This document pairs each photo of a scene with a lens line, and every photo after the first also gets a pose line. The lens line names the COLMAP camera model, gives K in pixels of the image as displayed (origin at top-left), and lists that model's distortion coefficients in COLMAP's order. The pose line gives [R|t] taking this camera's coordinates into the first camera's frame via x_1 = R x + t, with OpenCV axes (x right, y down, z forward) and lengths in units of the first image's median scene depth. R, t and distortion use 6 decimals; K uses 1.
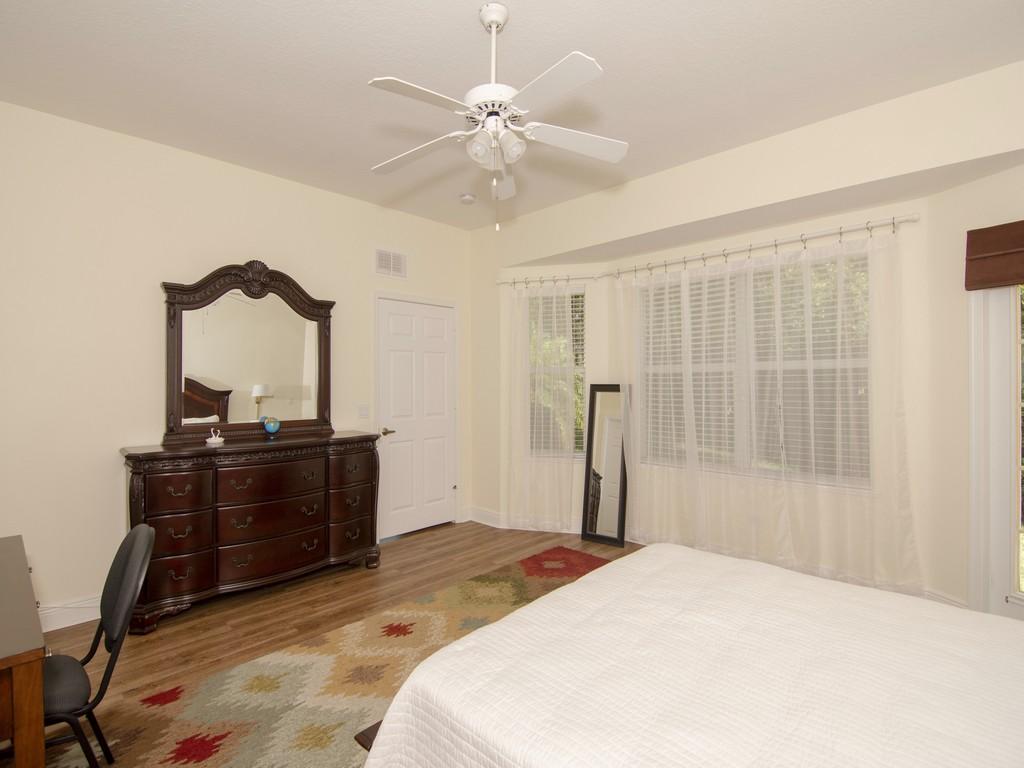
lens RADIAL K [[500.5, 0, 512.0], [0, 500.5, 384.0], [0, 0, 1]] dist [-0.002358, -0.012101]
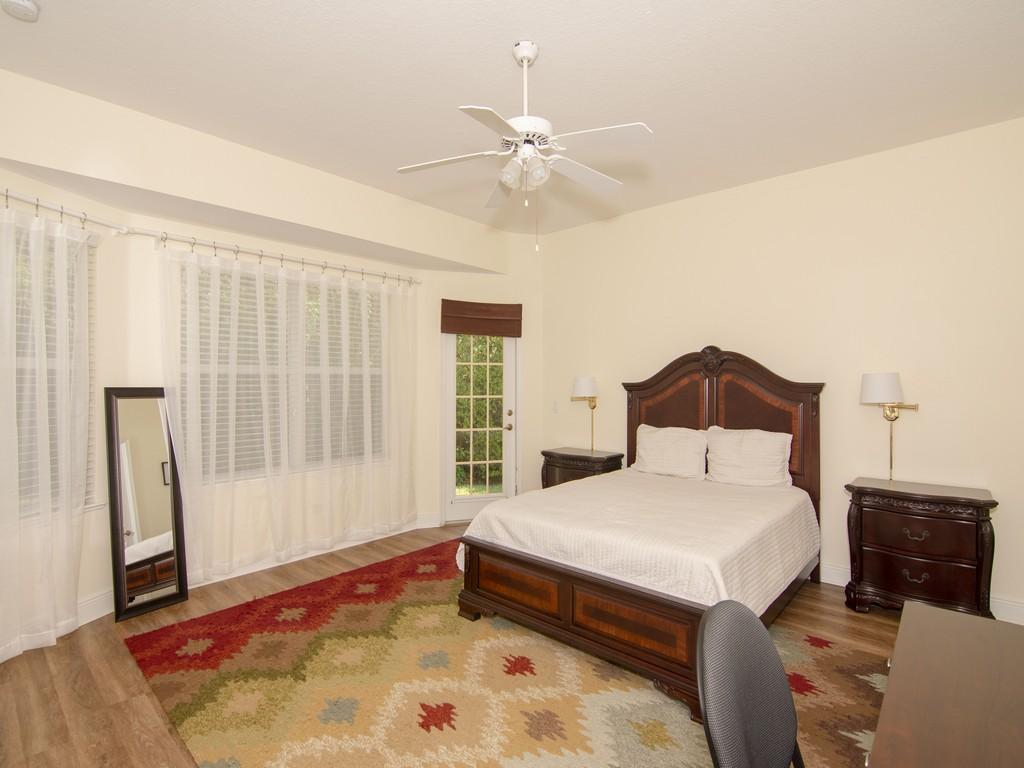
lens RADIAL K [[500.5, 0, 512.0], [0, 500.5, 384.0], [0, 0, 1]] dist [-0.002358, -0.012101]
pose [[-0.034576, 0.006875, 0.999378, -0.607874], [0.008738, 0.999940, -0.006576, 0.005673], [-0.999364, 0.008505, -0.034634, 0.571228]]
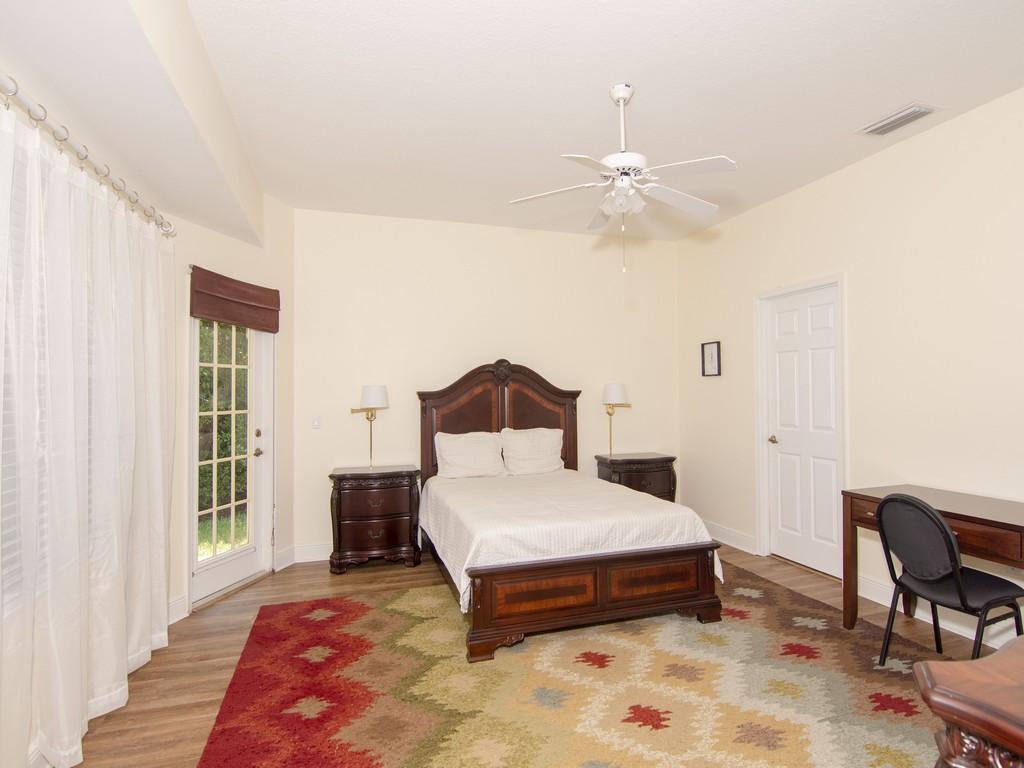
lens RADIAL K [[530.8, 0, 512.0], [0, 530.8, 384.0], [0, 0, 1]] dist [-0.019195, -0.000140]
pose [[-0.877119, 0.023145, 0.479715, -0.224713], [0.020082, 0.999732, -0.011516, -0.001236], [-0.479853, -0.000467, -0.877349, 1.205871]]
